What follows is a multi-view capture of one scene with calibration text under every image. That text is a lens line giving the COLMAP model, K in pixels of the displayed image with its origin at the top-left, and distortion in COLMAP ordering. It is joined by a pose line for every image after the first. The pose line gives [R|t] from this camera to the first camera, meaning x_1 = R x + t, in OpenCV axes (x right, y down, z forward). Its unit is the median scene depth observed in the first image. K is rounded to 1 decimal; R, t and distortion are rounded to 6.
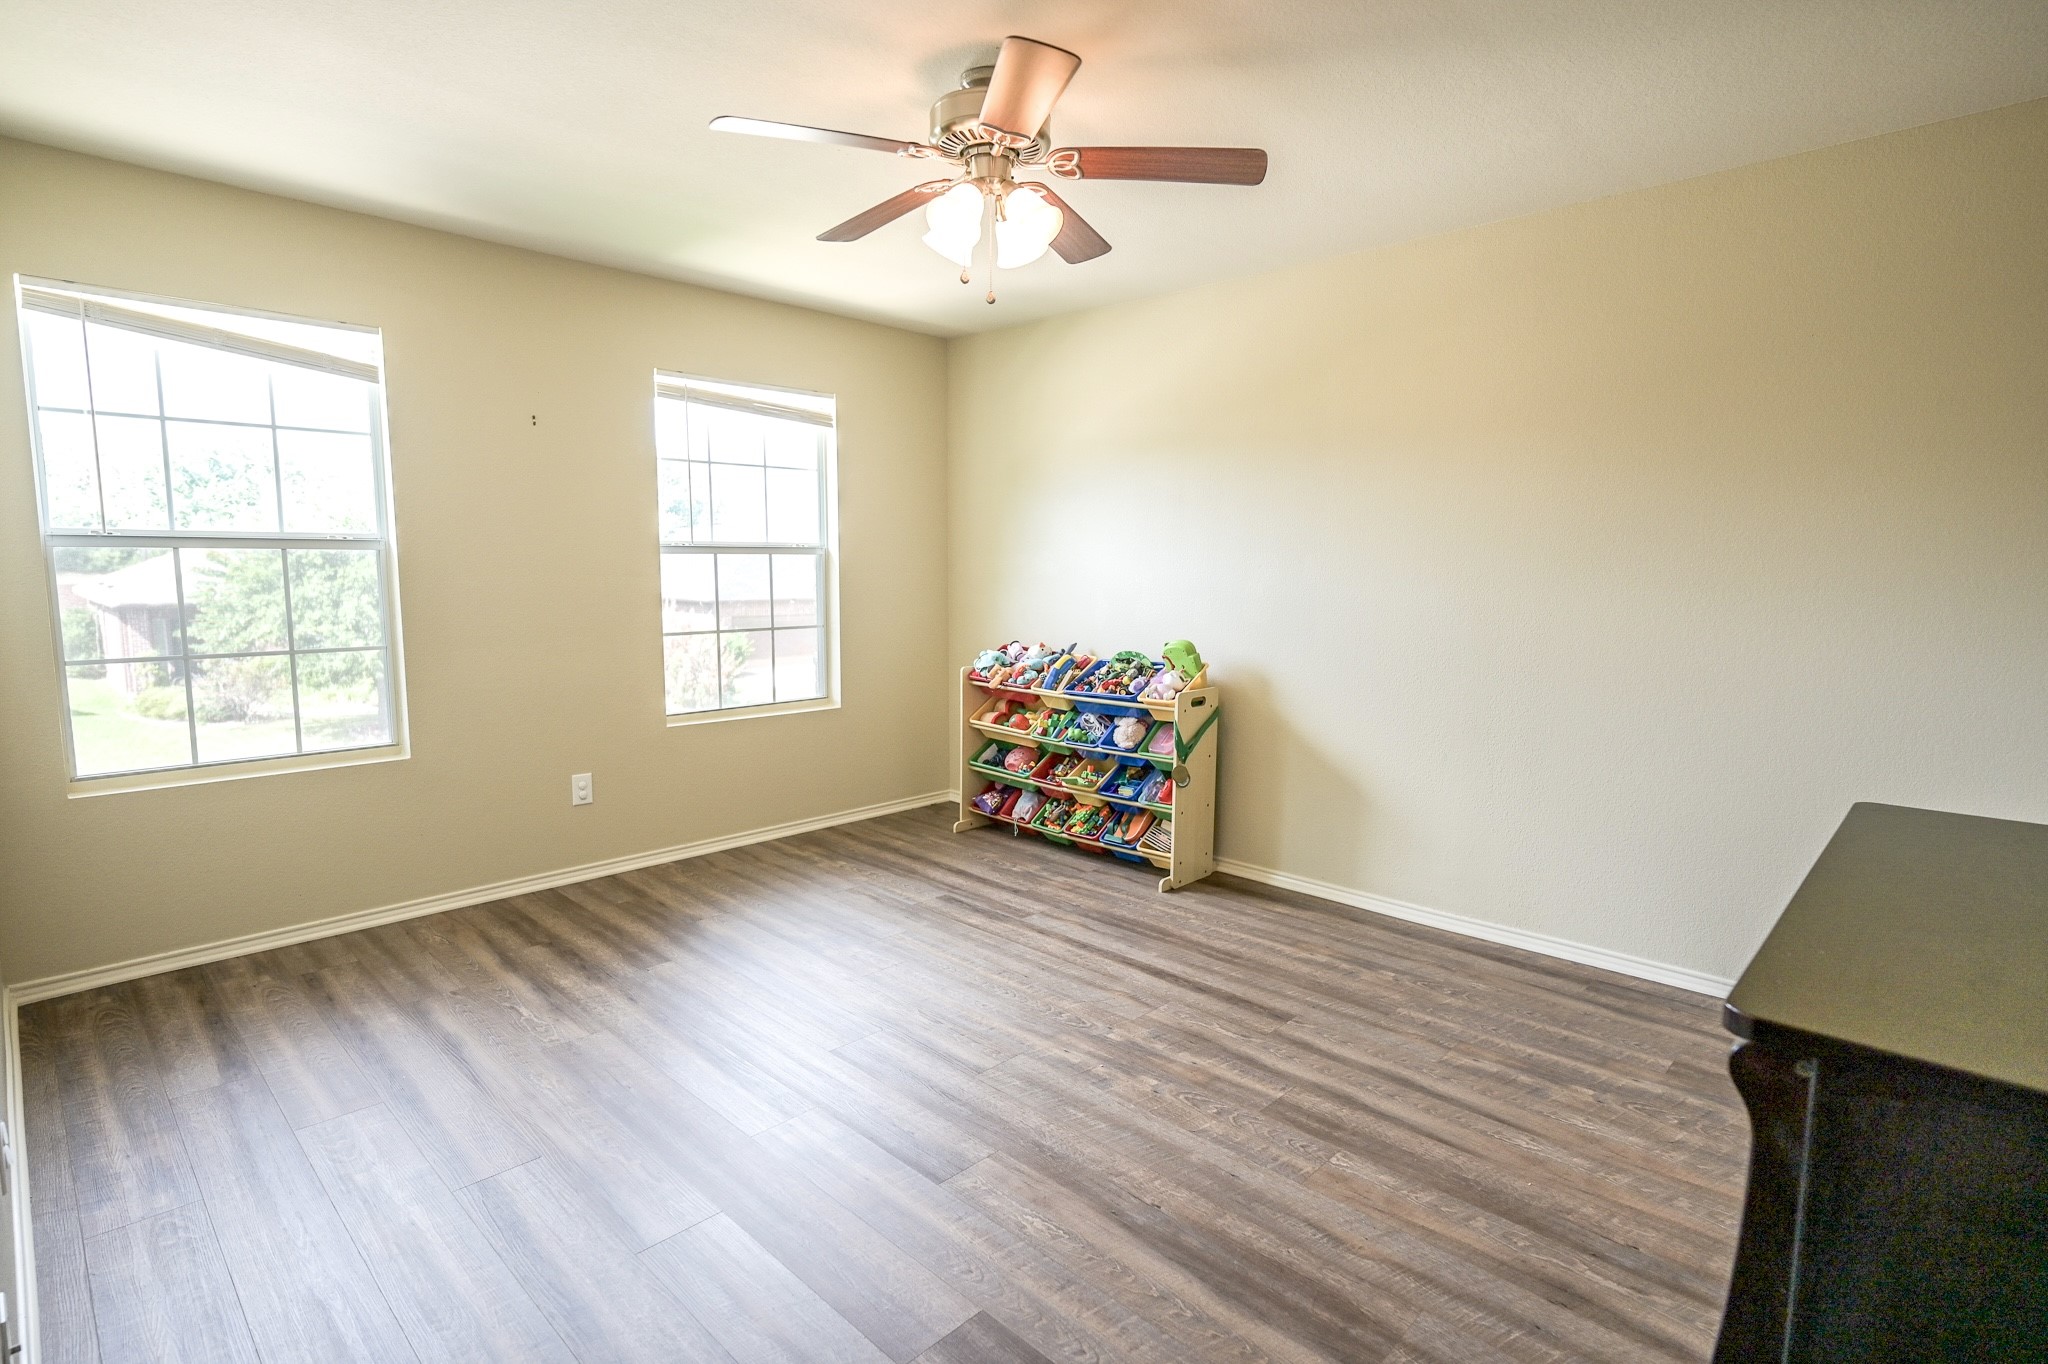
lens RADIAL K [[1013.4, 0, 1097.1], [0, 1013.4, 654.4], [0, 0, 1]] dist [0.000720, 0.000021]
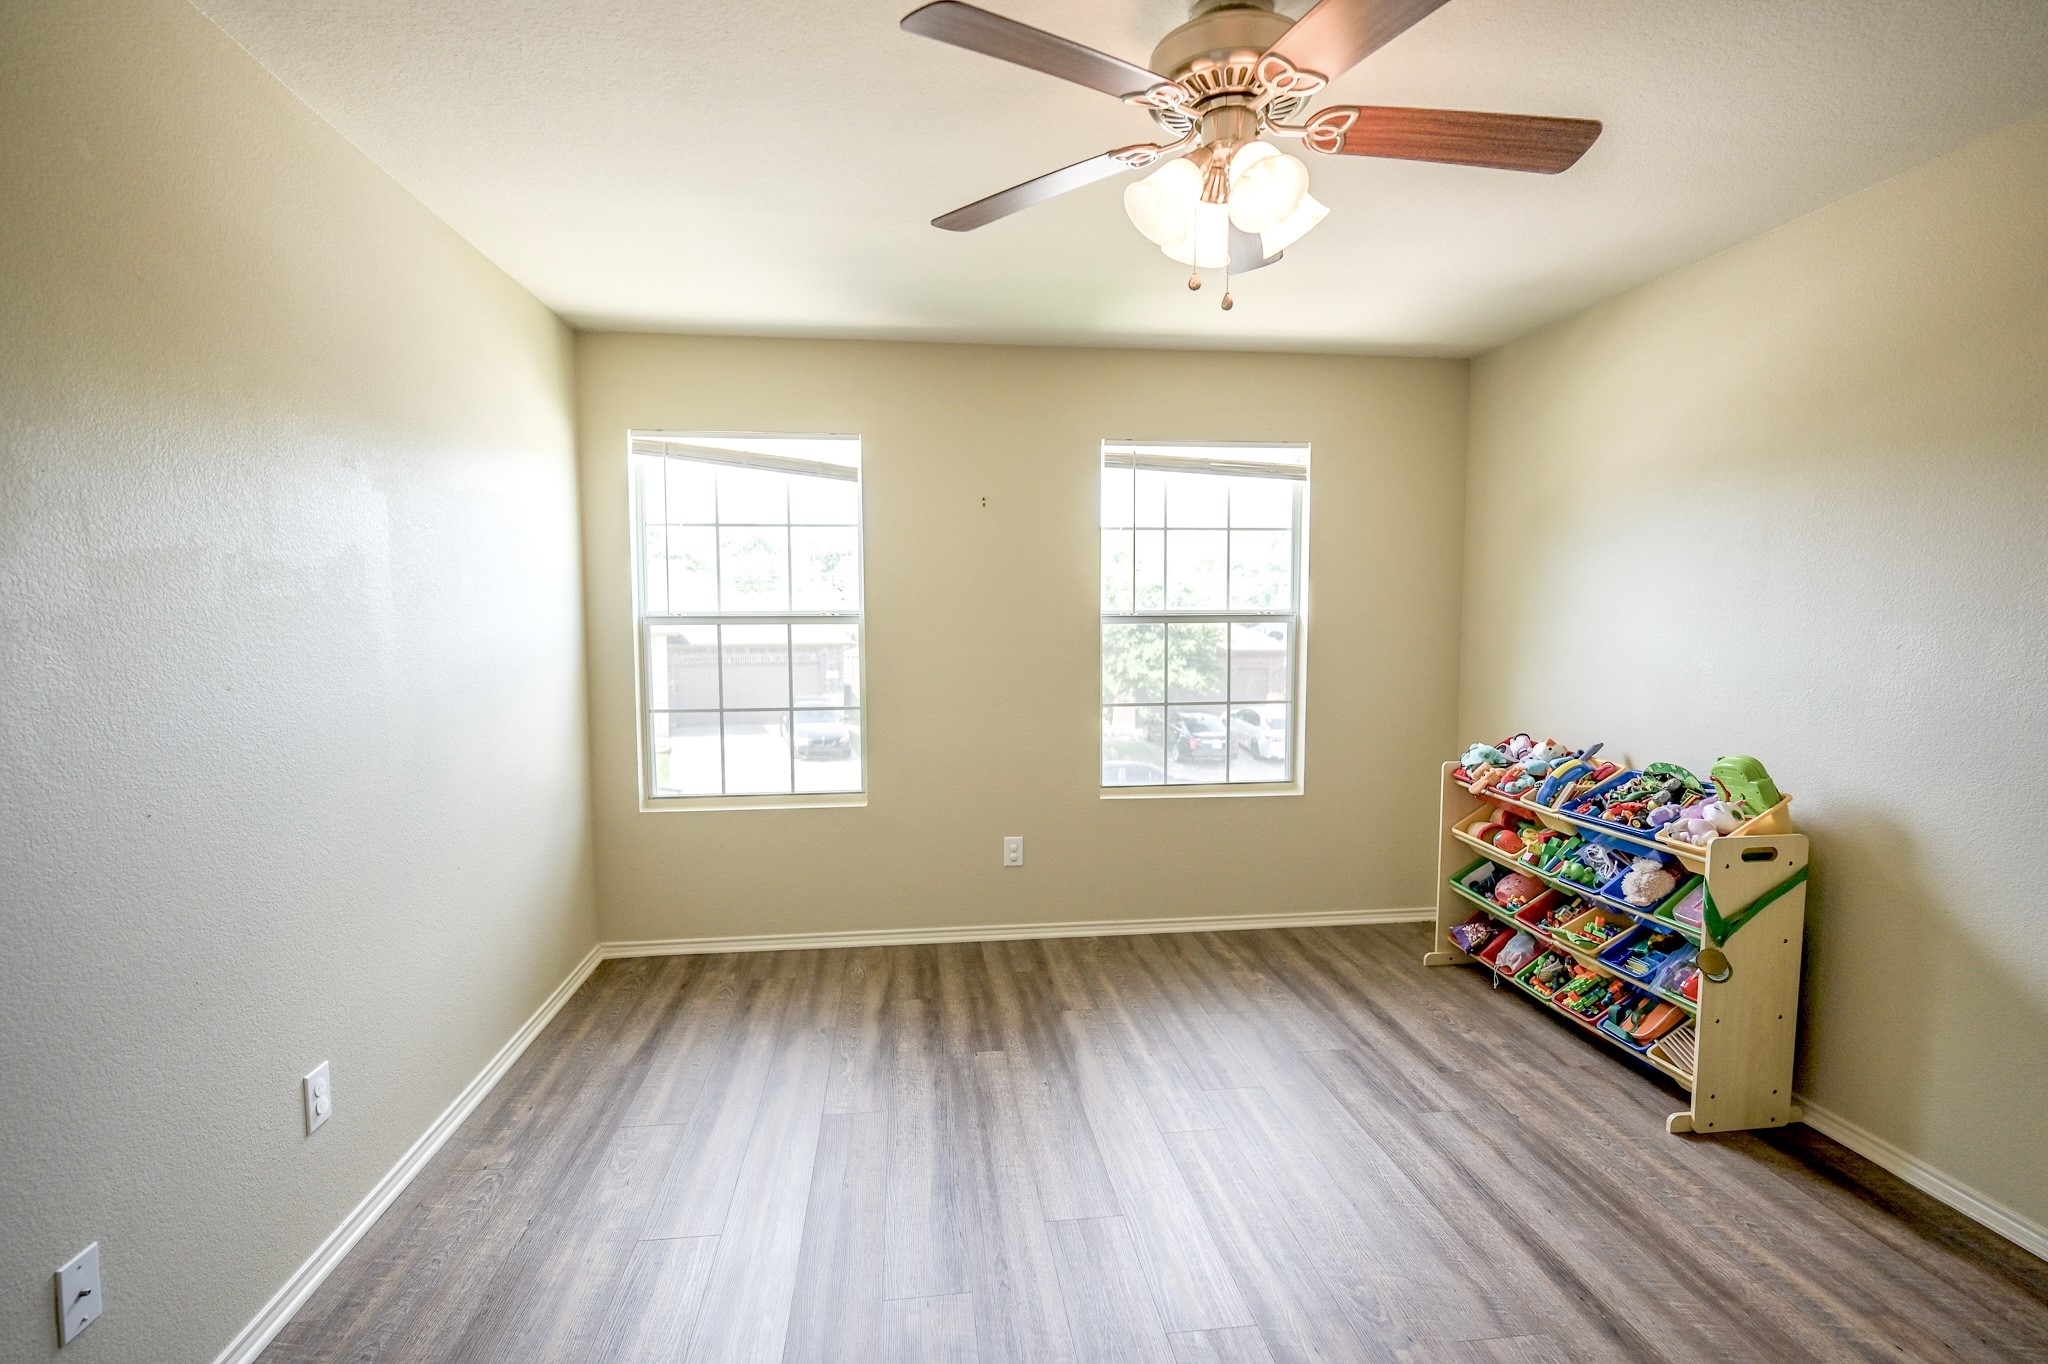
lens RADIAL K [[1018.9, 0, 974.7], [0, 1018.9, 687.3], [0, 0, 1]] dist [0.000002, 0.000209]
pose [[0.756923, 0.038287, -0.652382, 0.130934], [-0.053959, 0.998535, -0.004004, -0.027690], [0.651273, 0.038232, 0.757880, 0.167681]]
